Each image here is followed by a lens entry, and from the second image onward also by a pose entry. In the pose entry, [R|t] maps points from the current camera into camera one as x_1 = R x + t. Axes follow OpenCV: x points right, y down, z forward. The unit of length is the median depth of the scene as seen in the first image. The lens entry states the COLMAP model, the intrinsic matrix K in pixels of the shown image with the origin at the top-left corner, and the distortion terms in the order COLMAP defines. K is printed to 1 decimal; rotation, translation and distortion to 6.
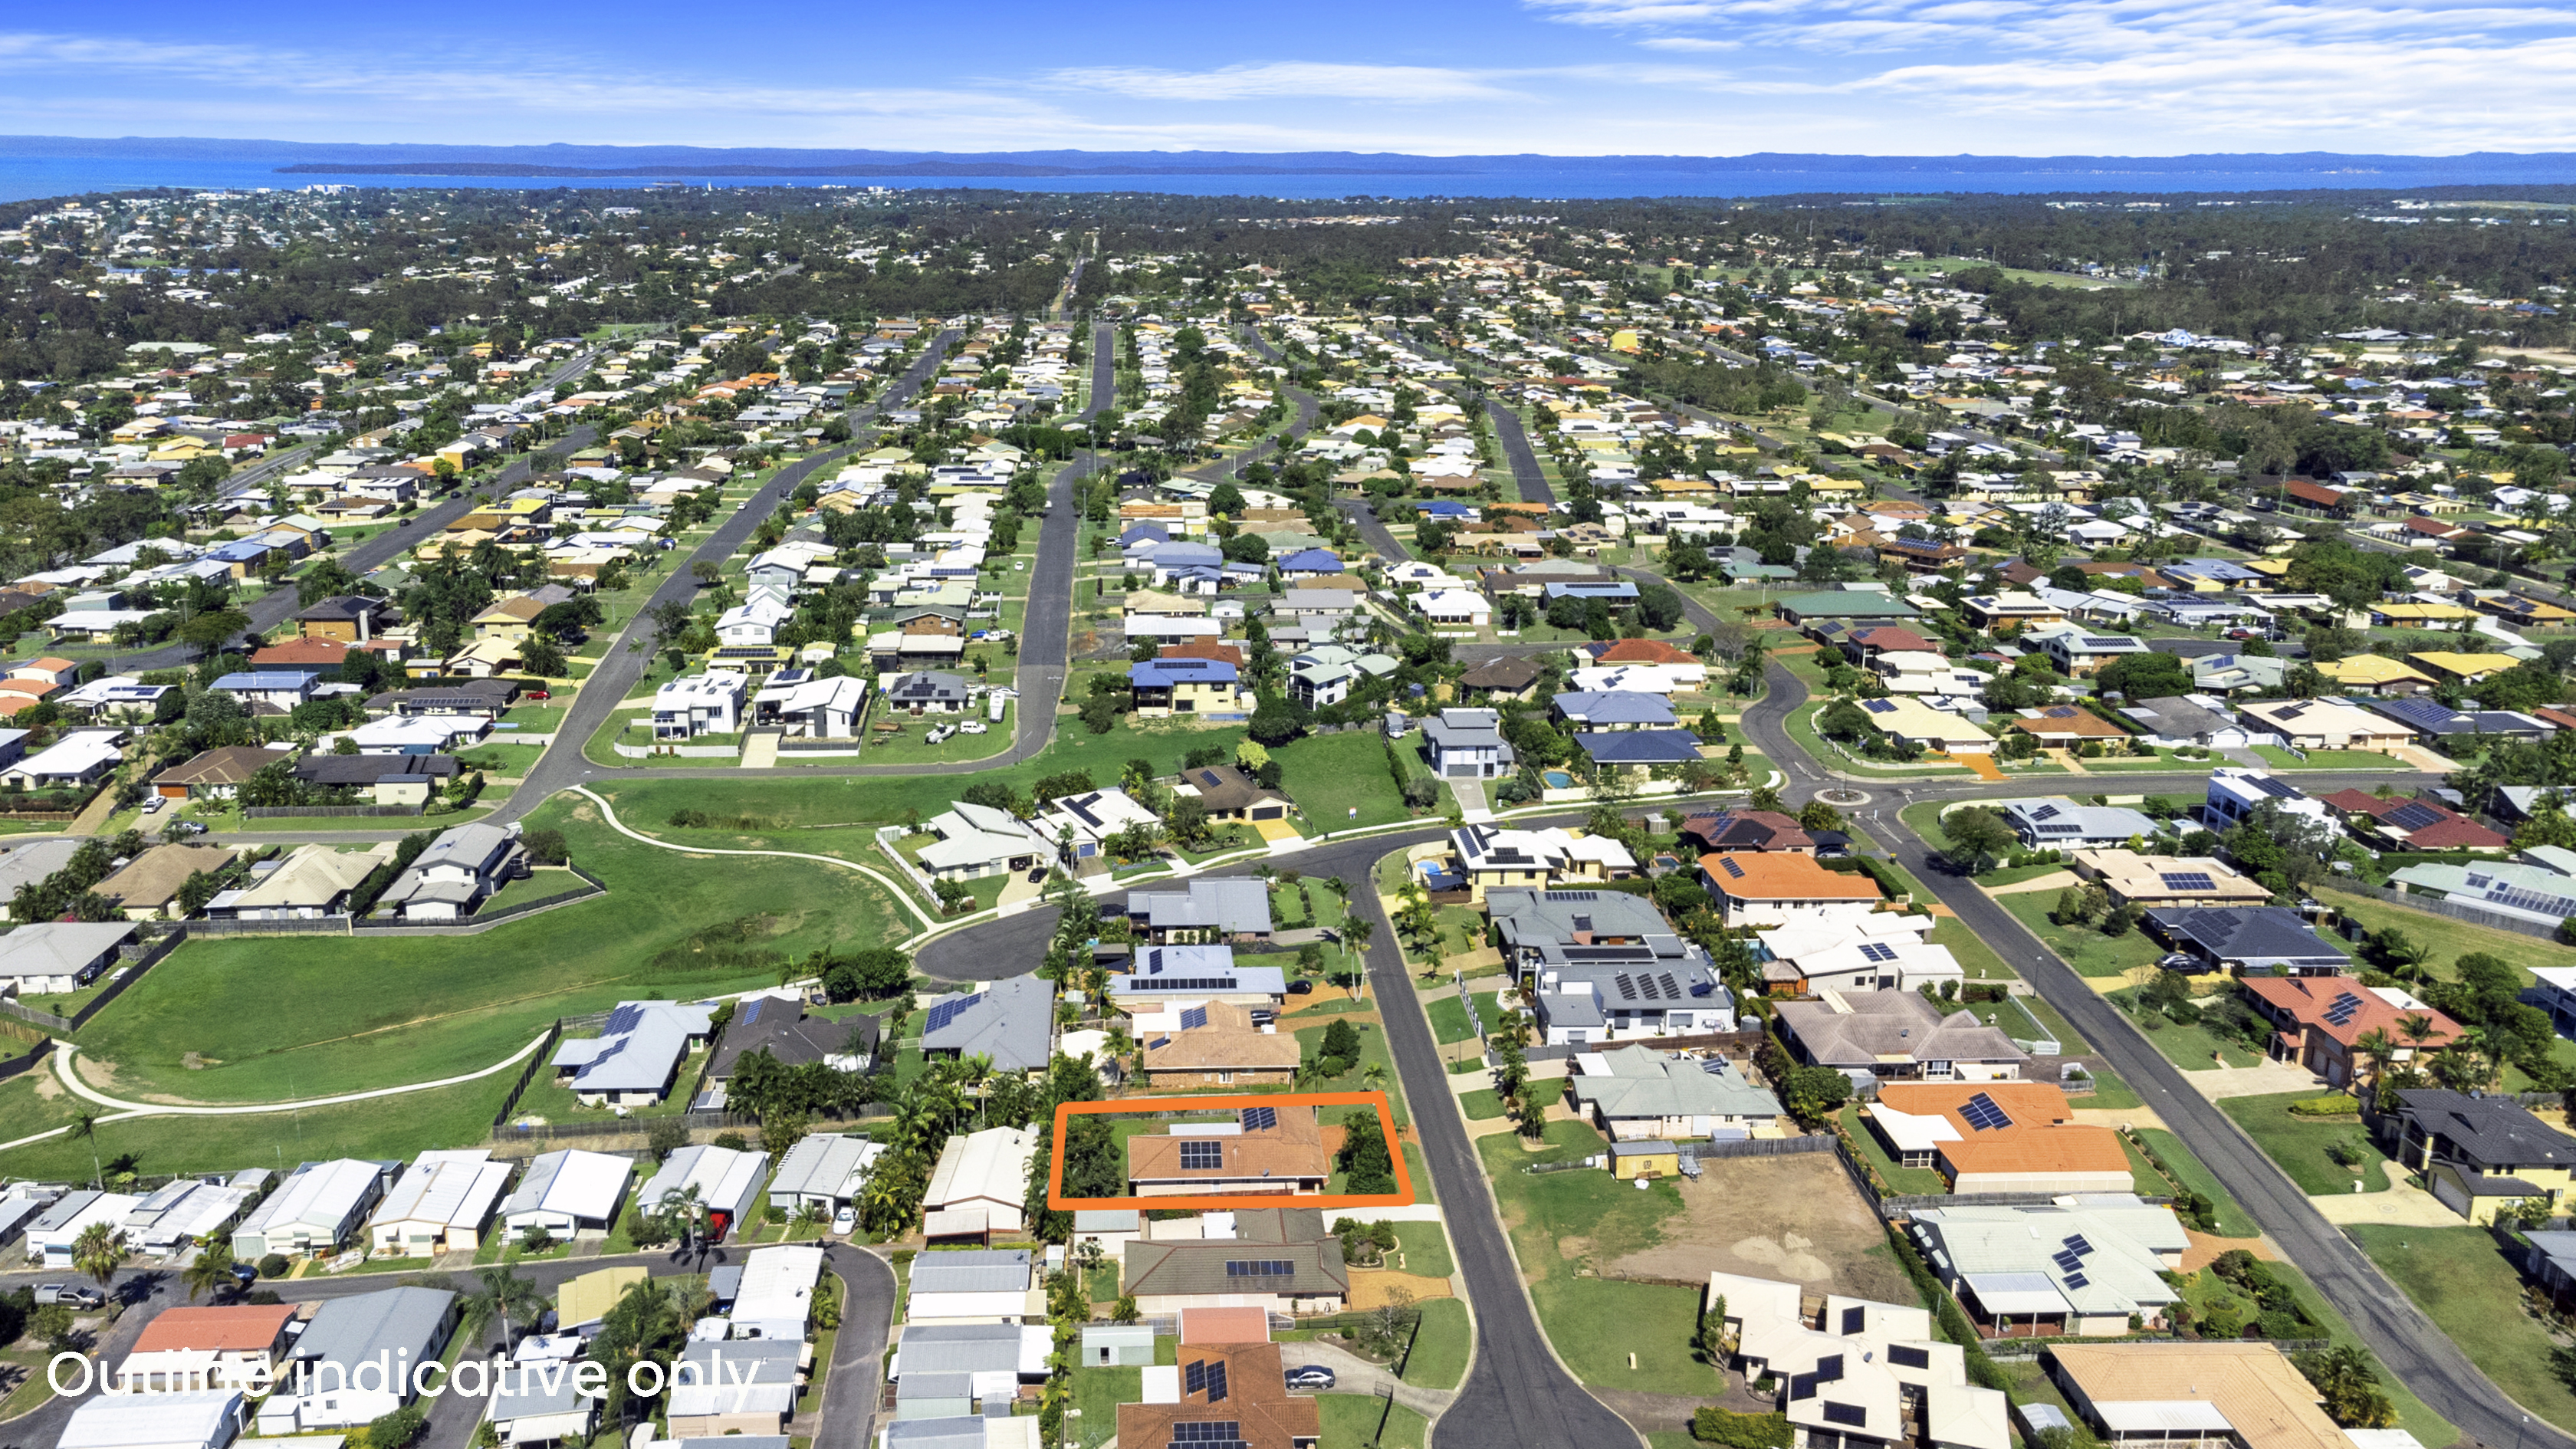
lens RADIAL K [[1928.6, 0, 1288.0], [0, 1928.6, 724.5], [0, 0, 1]] dist [0.054560, -0.001267]
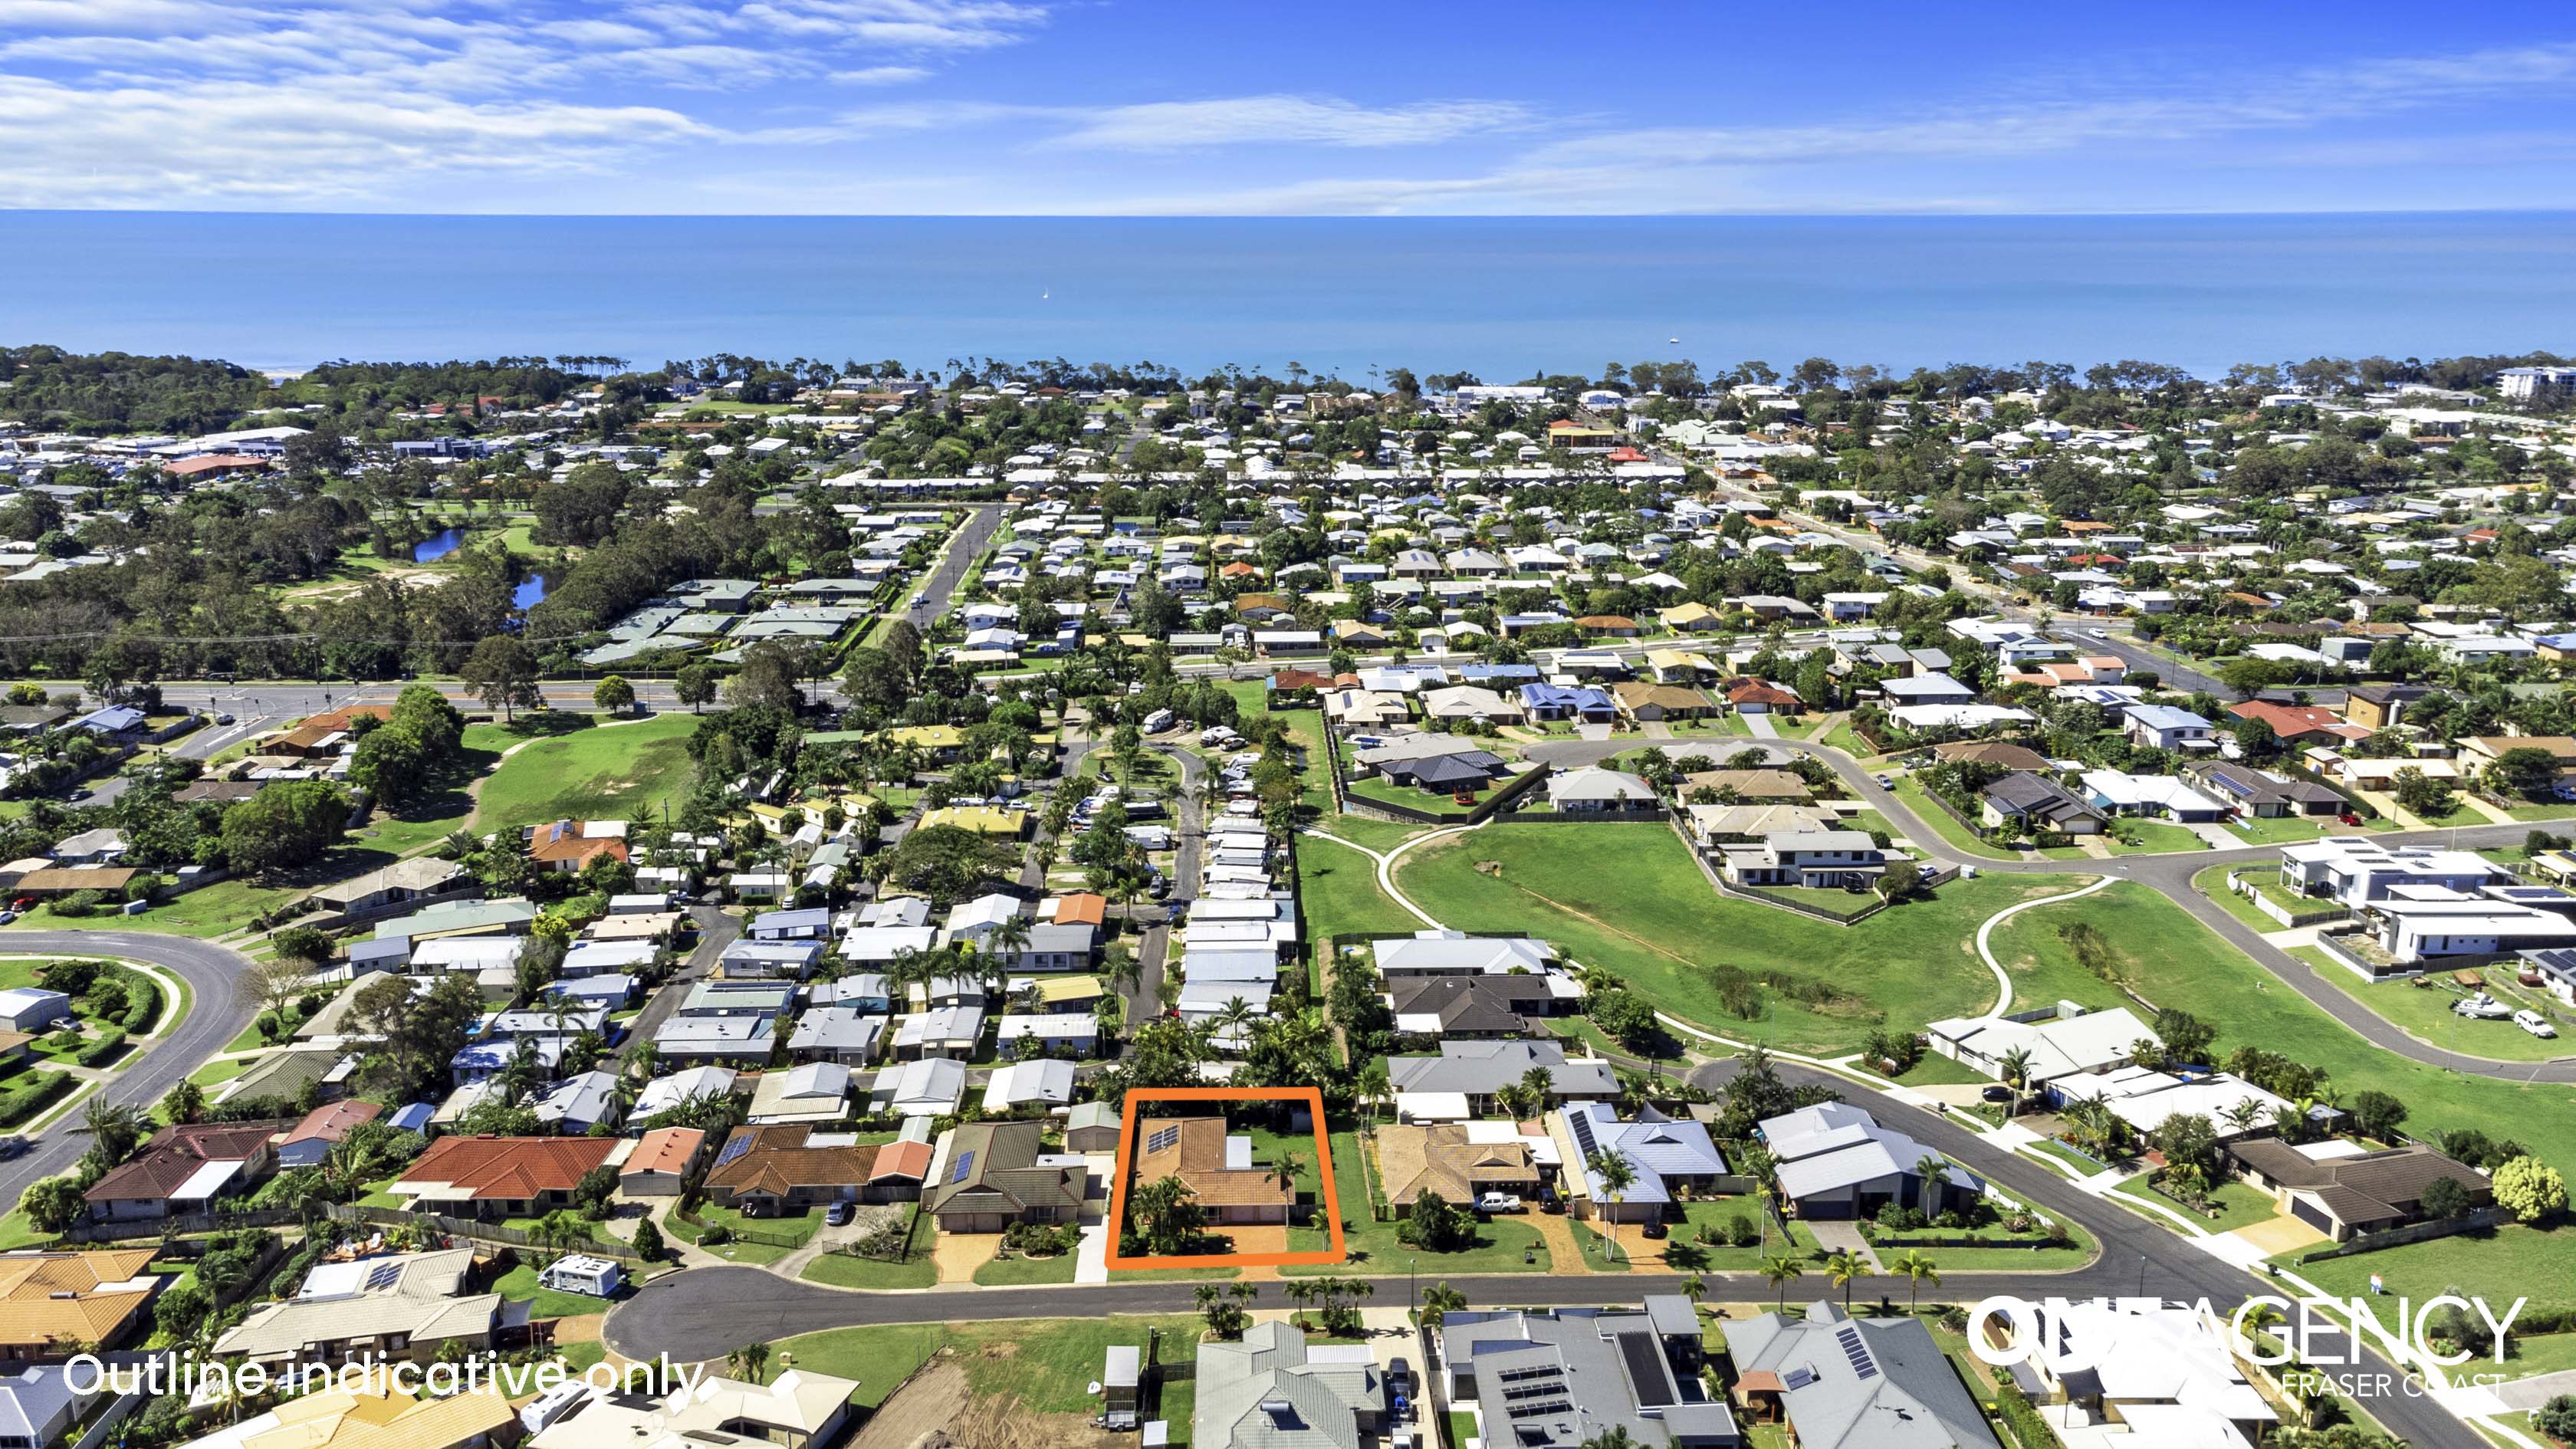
lens RADIAL K [[1928.6, 0, 1288.0], [0, 1928.6, 724.5], [0, 0, 1]] dist [0.054560, -0.001267]
pose [[-0.053469, 0.232177, -0.971203, 0.598684], [-0.271971, 0.932439, 0.237884, -0.165853], [0.960819, 0.276858, 0.013289, 0.640958]]
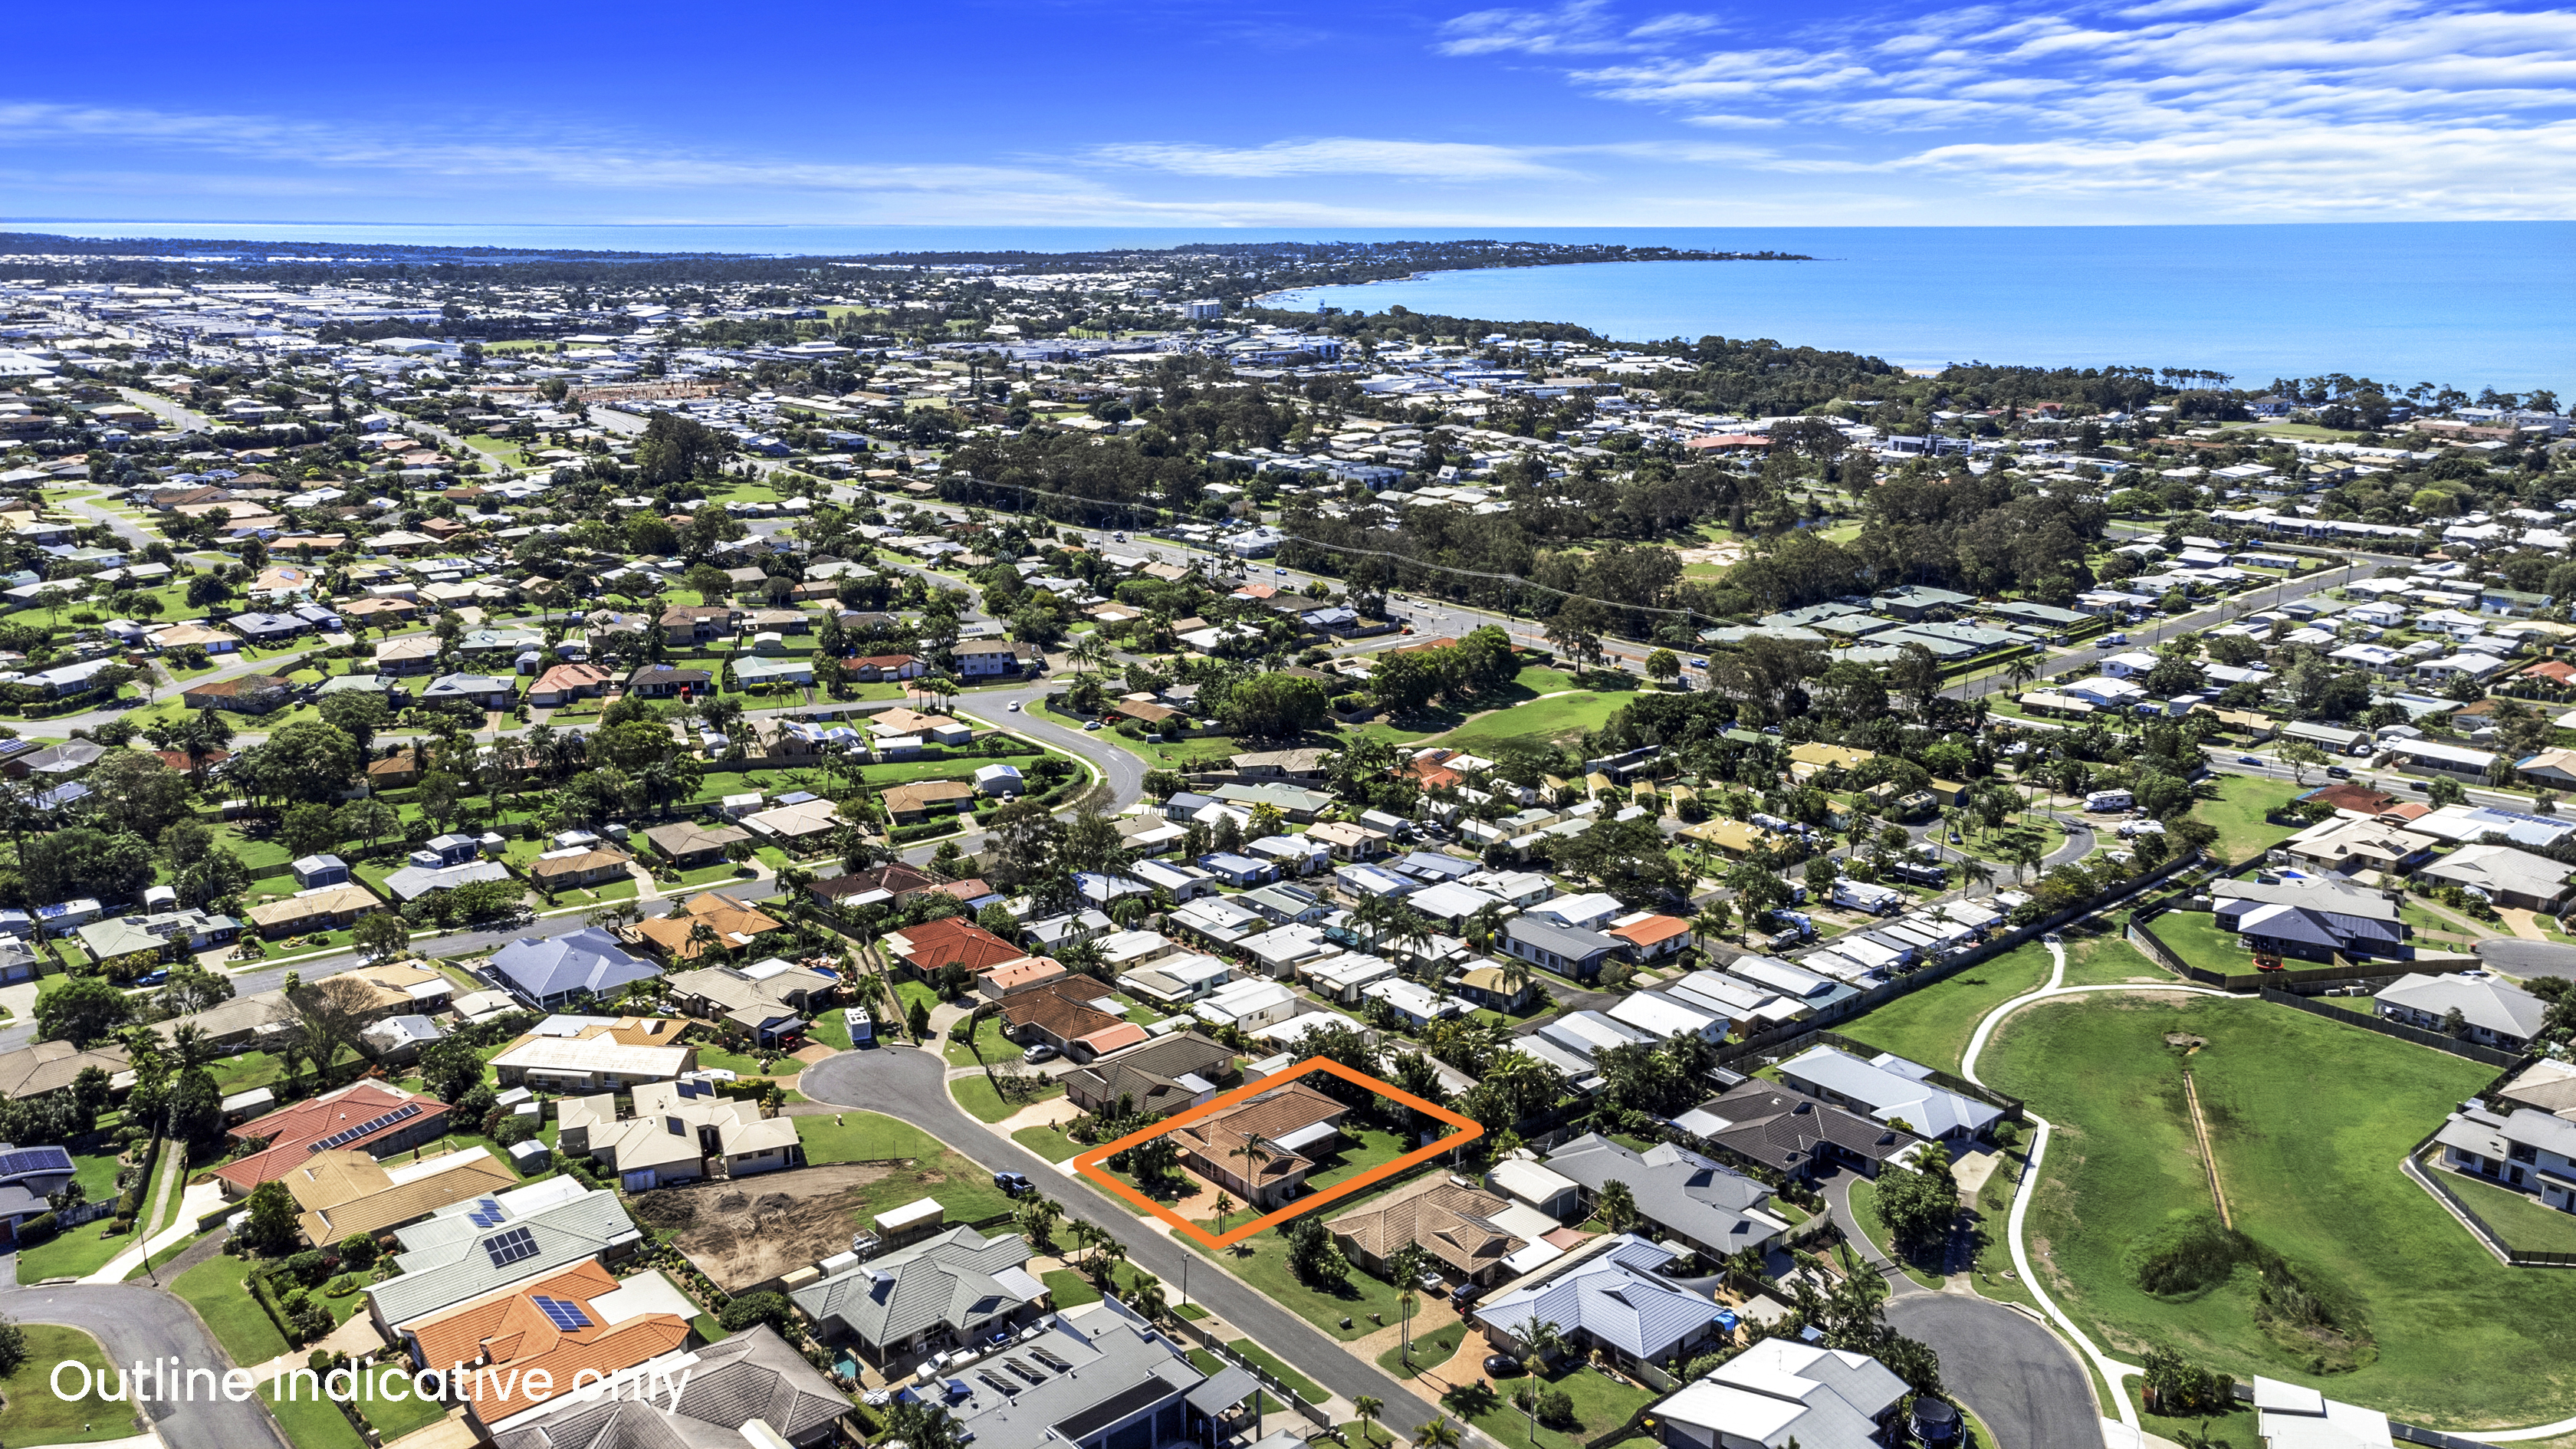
lens RADIAL K [[1928.6, 0, 1288.0], [0, 1928.6, 724.5], [0, 0, 1]] dist [0.054560, -0.001267]
pose [[-0.796855, 0.124037, -0.591301, 0.361711], [-0.189293, 0.878166, 0.439310, -0.285938], [0.573751, 0.461996, -0.676291, 1.070412]]
